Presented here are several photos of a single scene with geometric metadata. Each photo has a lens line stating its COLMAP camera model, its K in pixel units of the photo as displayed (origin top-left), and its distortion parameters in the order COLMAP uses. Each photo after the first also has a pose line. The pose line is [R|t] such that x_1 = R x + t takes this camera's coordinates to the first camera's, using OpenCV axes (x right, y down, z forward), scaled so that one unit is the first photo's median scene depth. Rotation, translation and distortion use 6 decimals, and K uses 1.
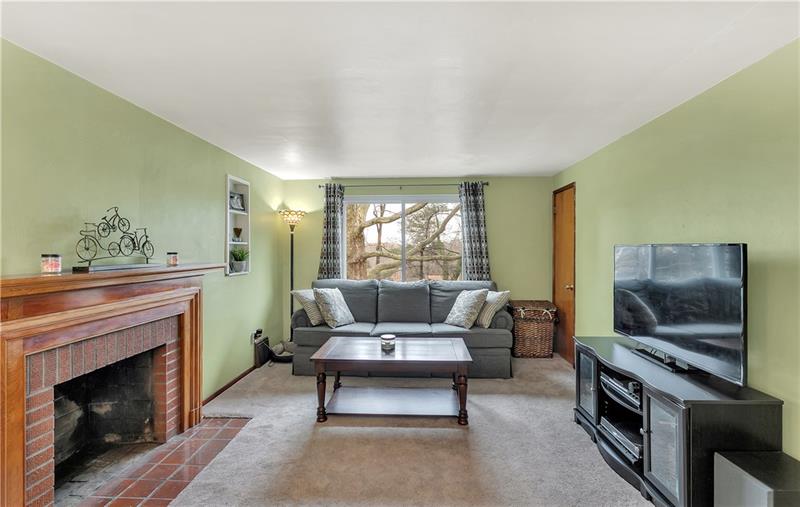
lens RADIAL K [[383.7, 0, 401.1], [0, 383.7, 252.1], [0, 0, 1]] dist [0.015952, -0.000184]
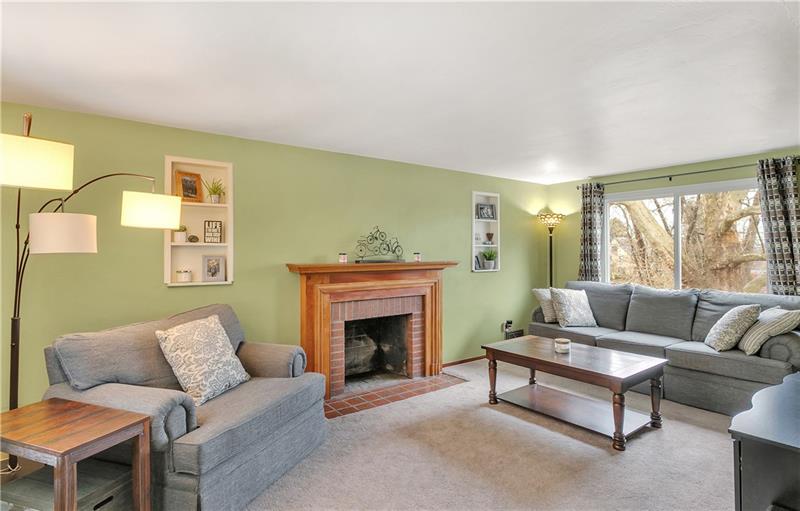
lens RADIAL K [[421.1, 0, 400.0], [0, 421.1, 251.5], [0, 0, 1]] dist [0.000517, 0.000725]
pose [[0.648117, 0.003300, -0.761533, 0.407275], [-0.006767, 0.999976, -0.001426, -0.001171], [0.761510, 0.006077, 0.648124, -0.070740]]
